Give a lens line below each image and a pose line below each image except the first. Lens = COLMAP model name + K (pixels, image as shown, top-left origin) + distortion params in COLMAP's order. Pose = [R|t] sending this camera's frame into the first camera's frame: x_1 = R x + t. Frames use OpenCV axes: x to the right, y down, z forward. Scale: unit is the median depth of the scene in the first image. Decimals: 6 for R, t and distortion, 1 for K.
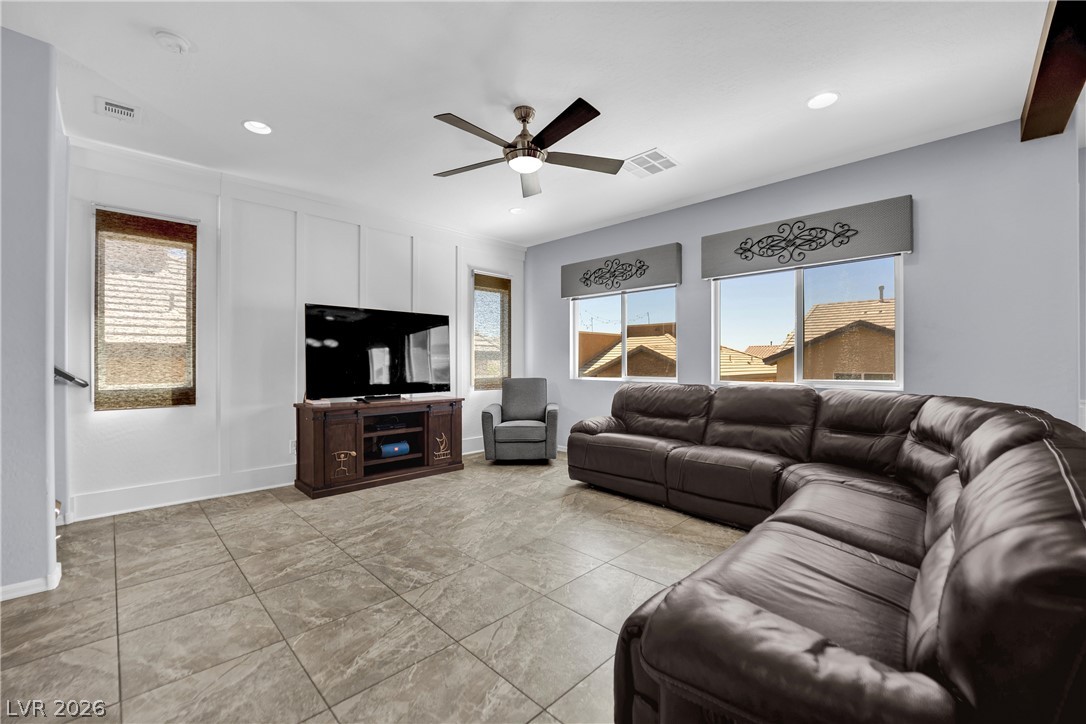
lens RADIAL K [[441.9, 0, 541.9], [0, 441.9, 360.1], [0, 0, 1]] dist [-0.022483, 0.000730]
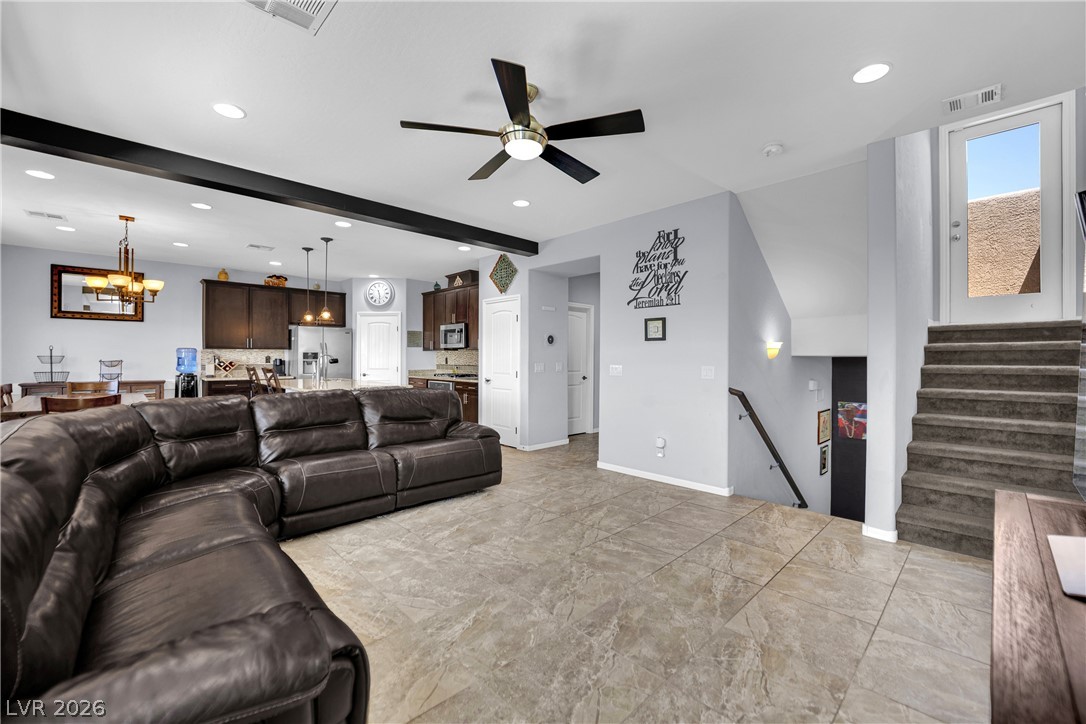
lens RADIAL K [[441.9, 0, 541.9], [0, 441.9, 360.1], [0, 0, 1]] dist [-0.022483, 0.000730]
pose [[-0.999815, -0.004441, 0.018726, -0.080083], [-0.004410, 0.999989, 0.001721, -0.023299], [-0.018734, 0.001638, -0.999823, 1.667510]]
